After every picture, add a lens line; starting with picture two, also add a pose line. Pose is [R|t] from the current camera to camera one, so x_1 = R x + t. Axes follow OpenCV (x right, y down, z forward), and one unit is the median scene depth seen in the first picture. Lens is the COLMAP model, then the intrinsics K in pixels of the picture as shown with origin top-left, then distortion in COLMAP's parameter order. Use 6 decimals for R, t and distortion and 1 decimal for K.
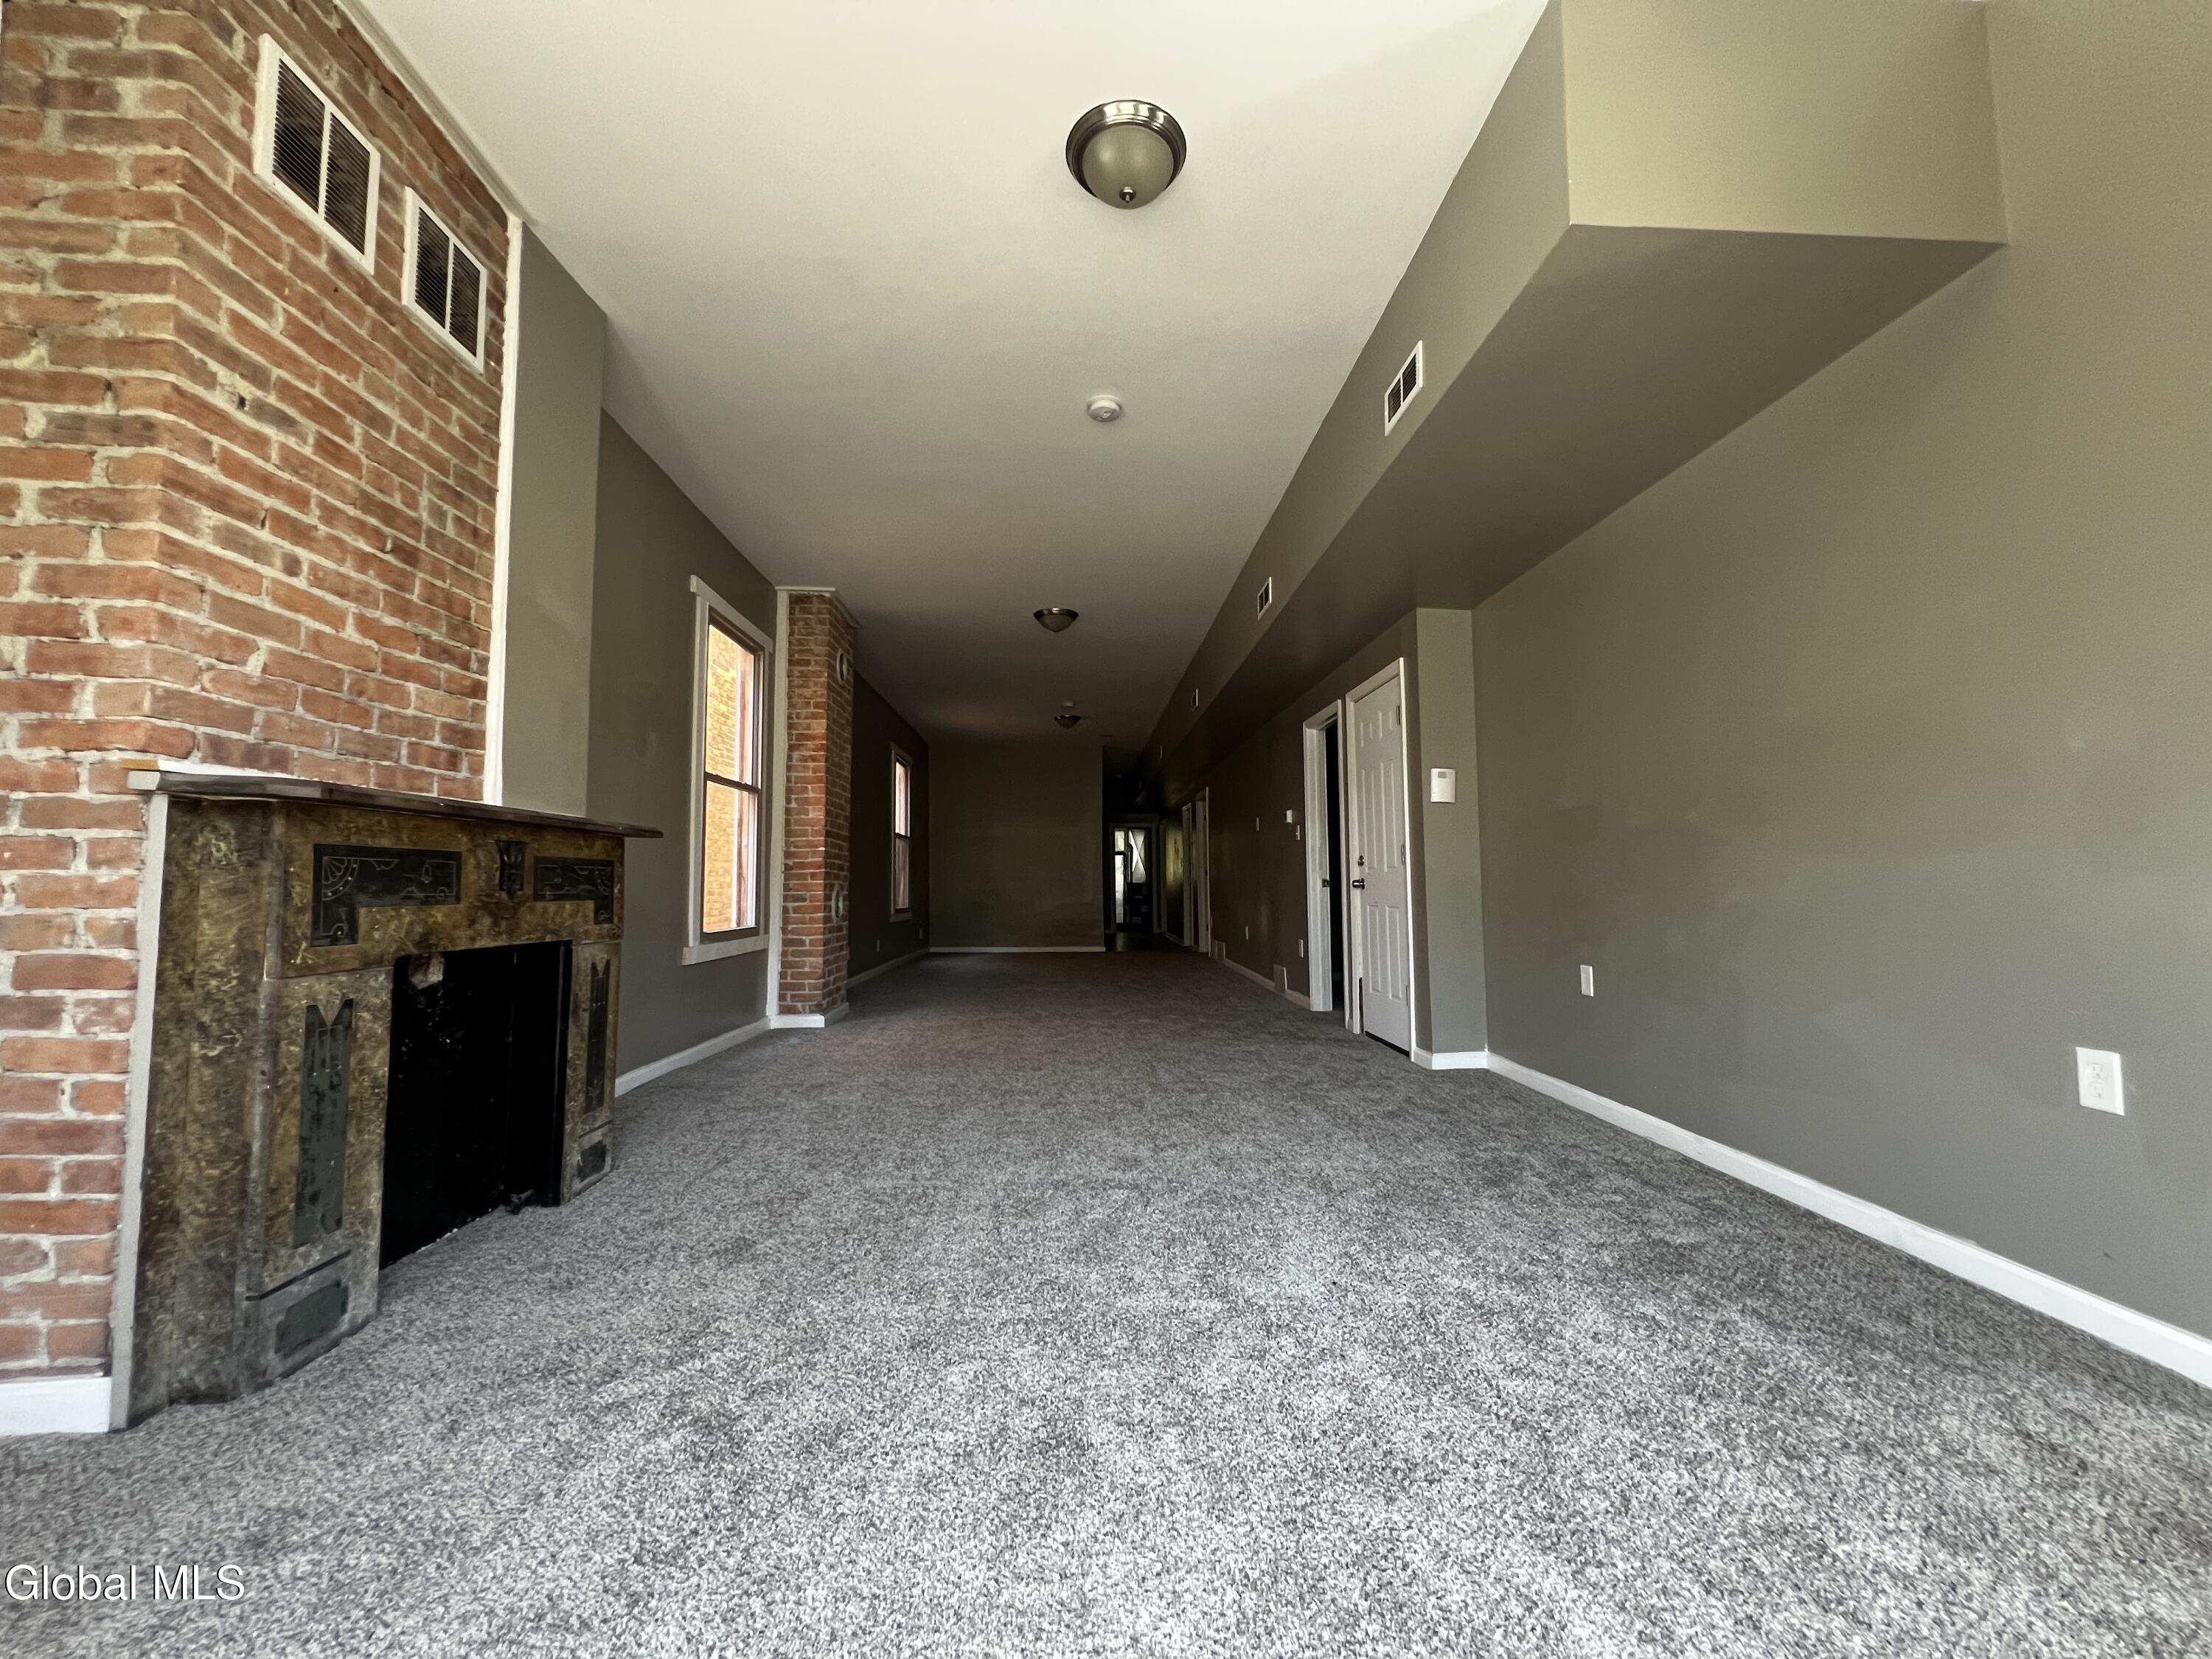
lens RADIAL K [[886.0, 0, 1111.2], [0, 886.0, 826.9], [0, 0, 1]] dist [-0.000411, 0.000285]
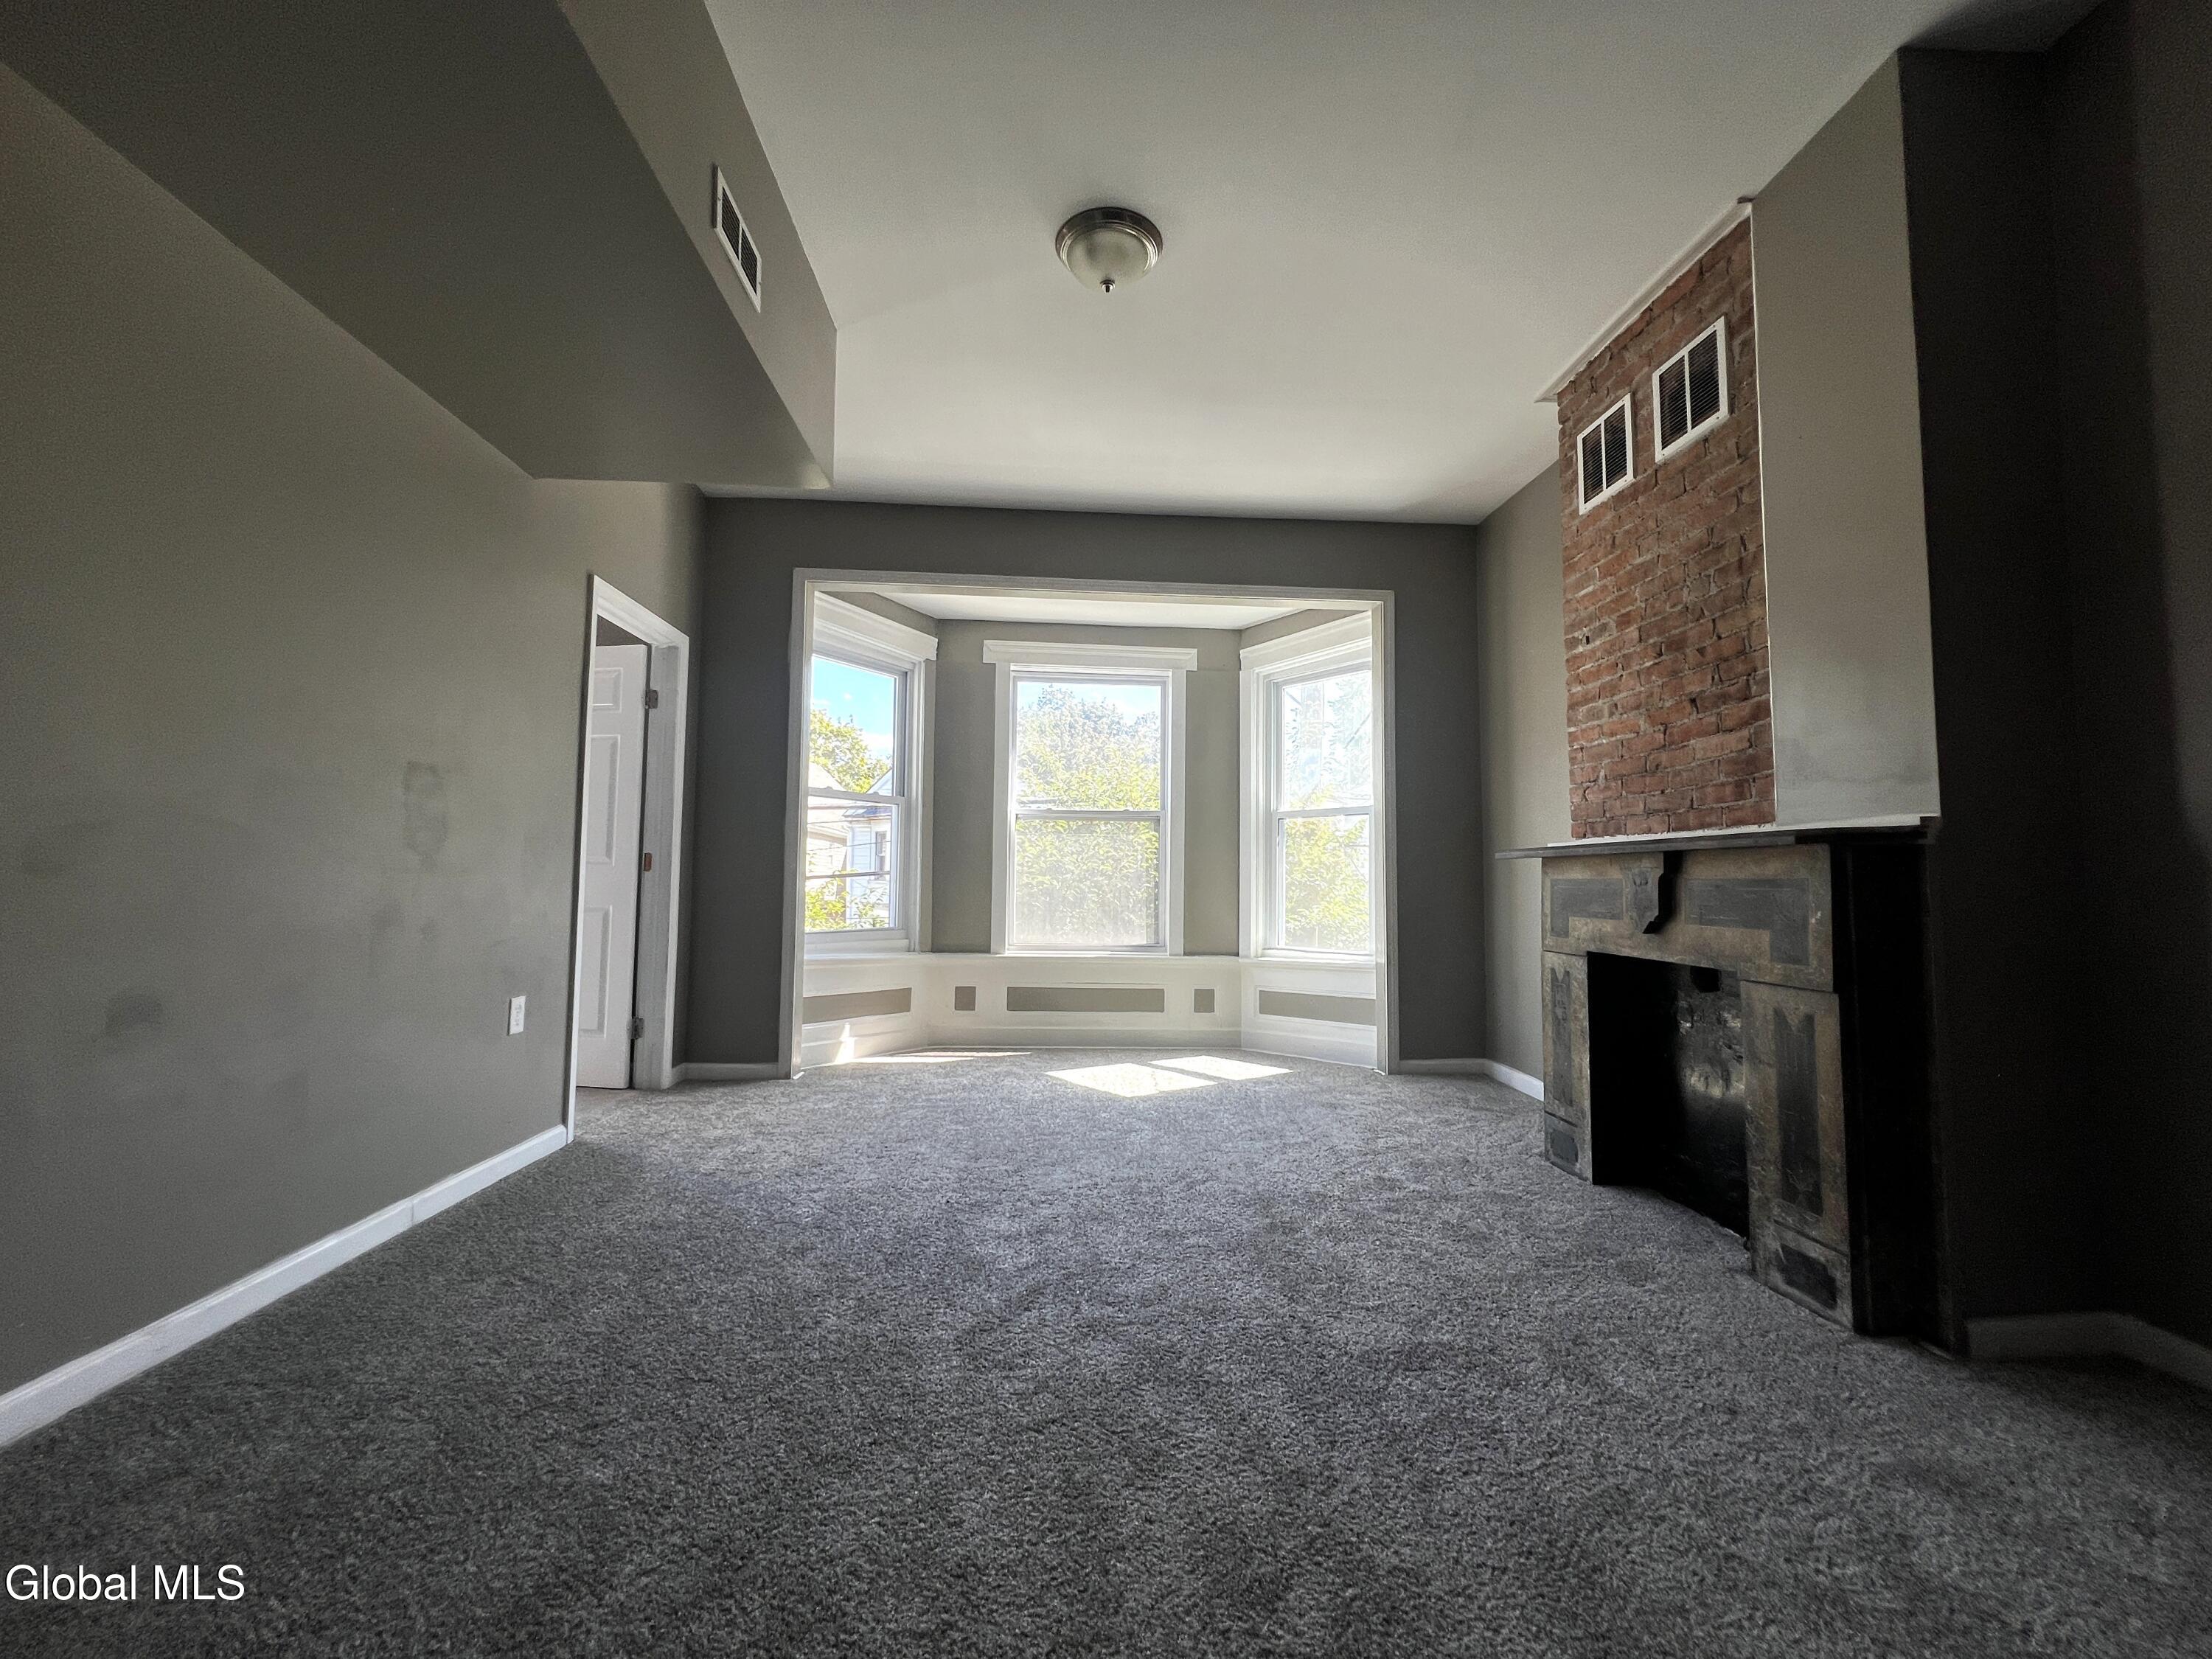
lens RADIAL K [[886.0, 0, 1094.0], [0, 886.0, 827.1], [0, 0, 1]] dist [-0.000411, 0.000285]
pose [[-0.999978, -0.006344, -0.001835, 0.036281], [-0.006059, 0.991866, -0.127143, 0.116865], [0.002627, -0.127129, -0.991883, 2.207326]]
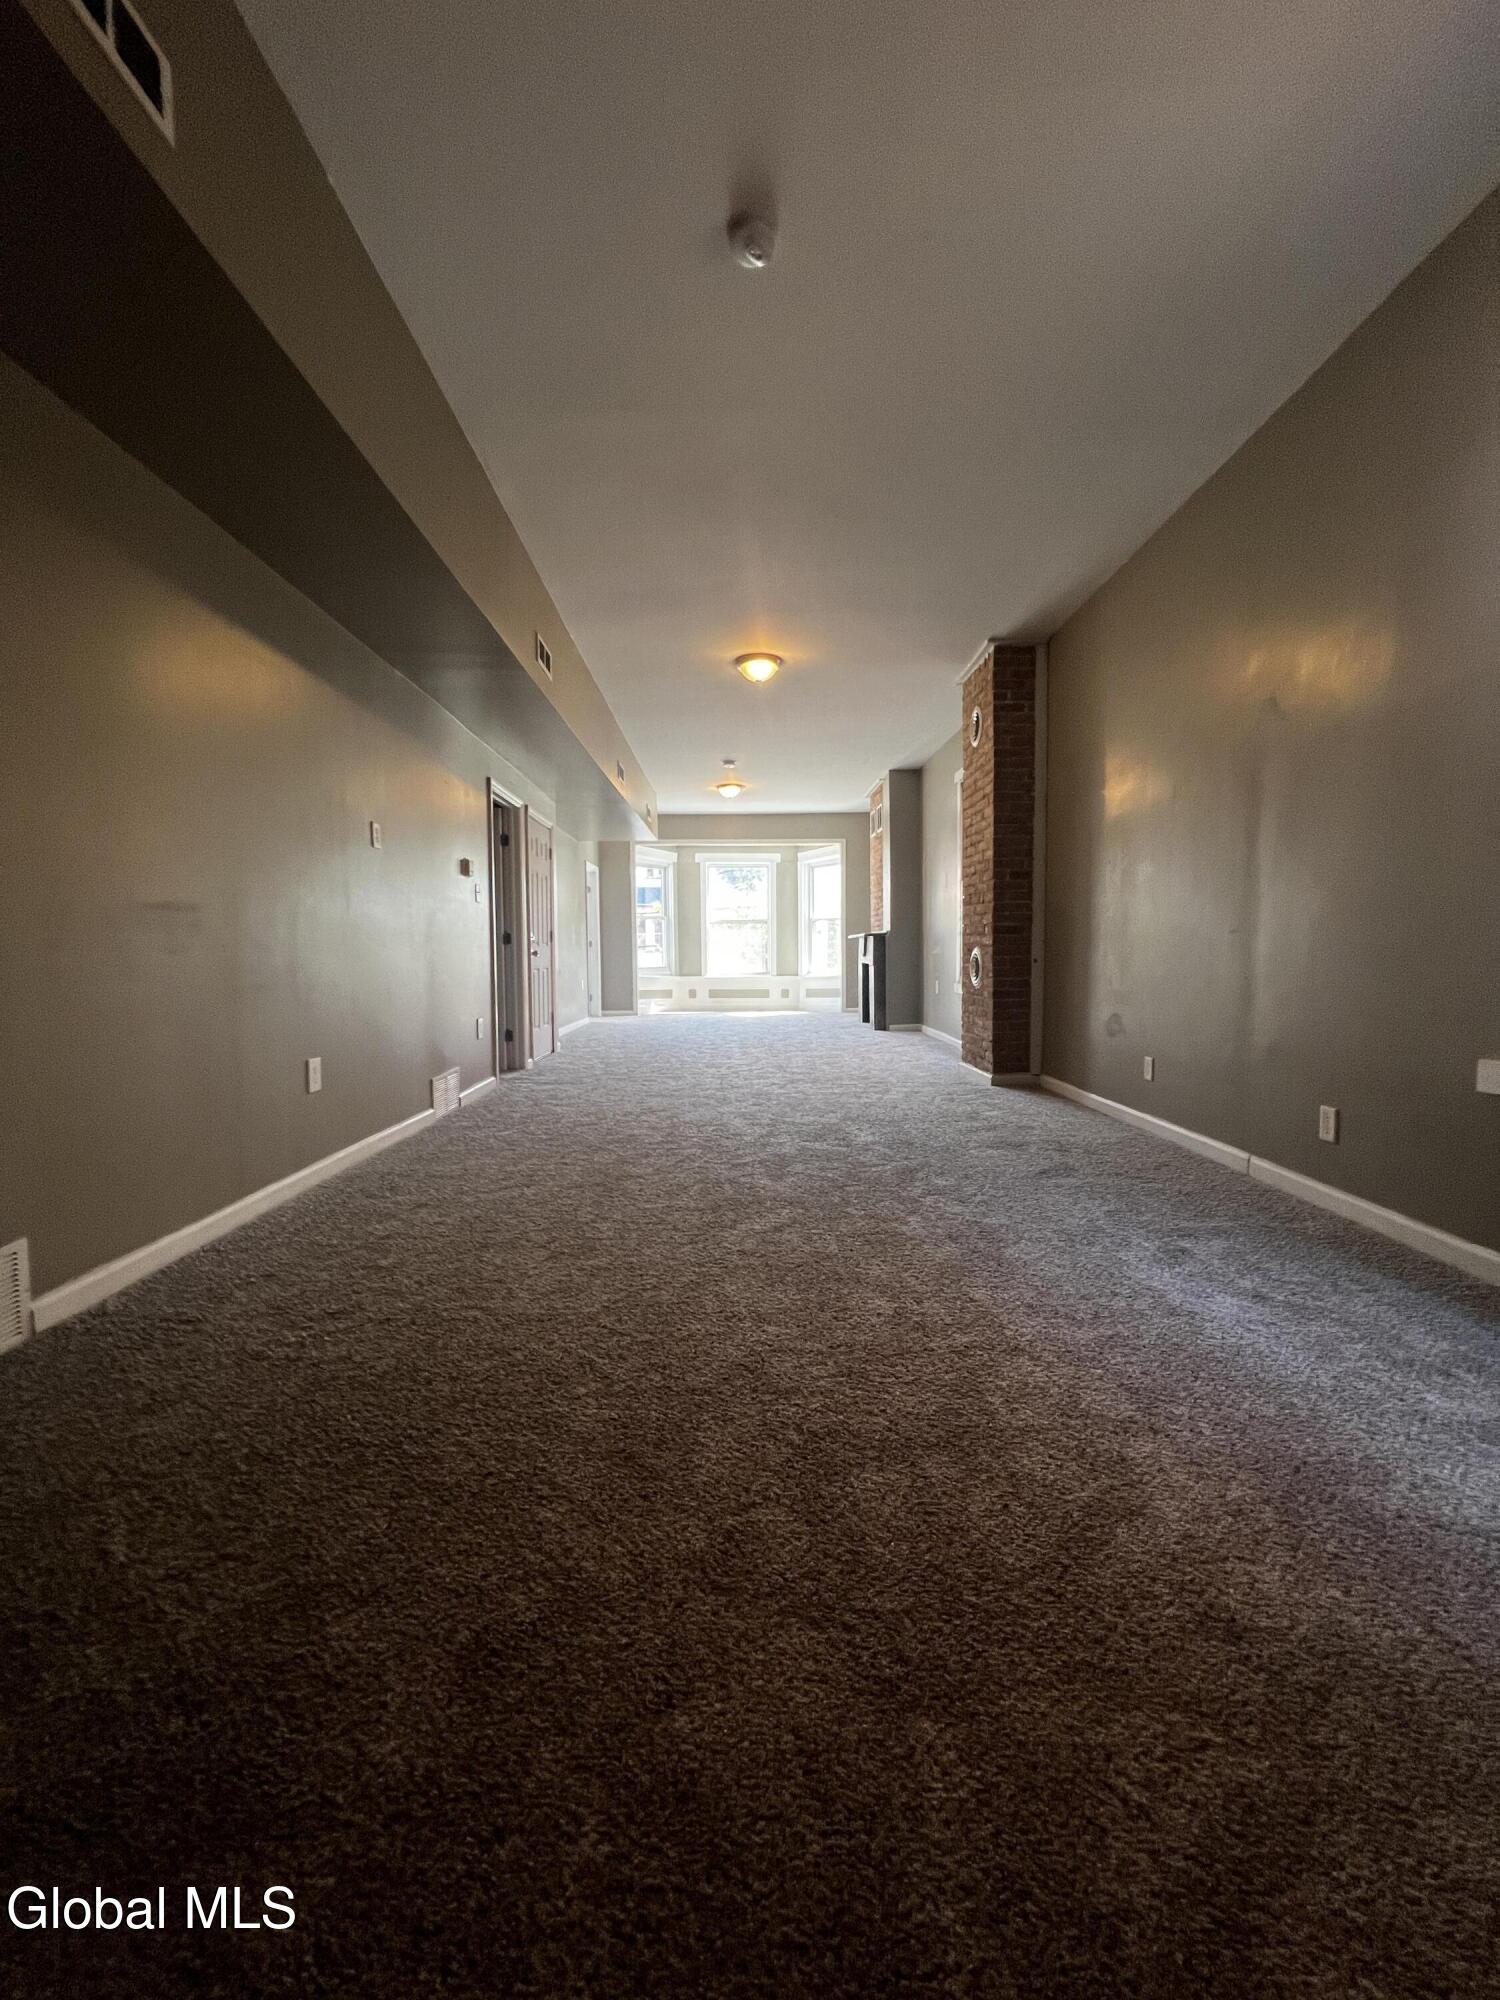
lens RADIAL K [[801.1, 0, 746.0], [0, 801.1, 1001.5], [0, 0, 1]] dist [-0.000411, 0.000285]
pose [[-0.998928, 0.011540, 0.044822, -0.027580], [0.011616, 0.999931, 0.001440, 0.163138], [-0.044802, 0.001959, -0.998994, 2.915920]]
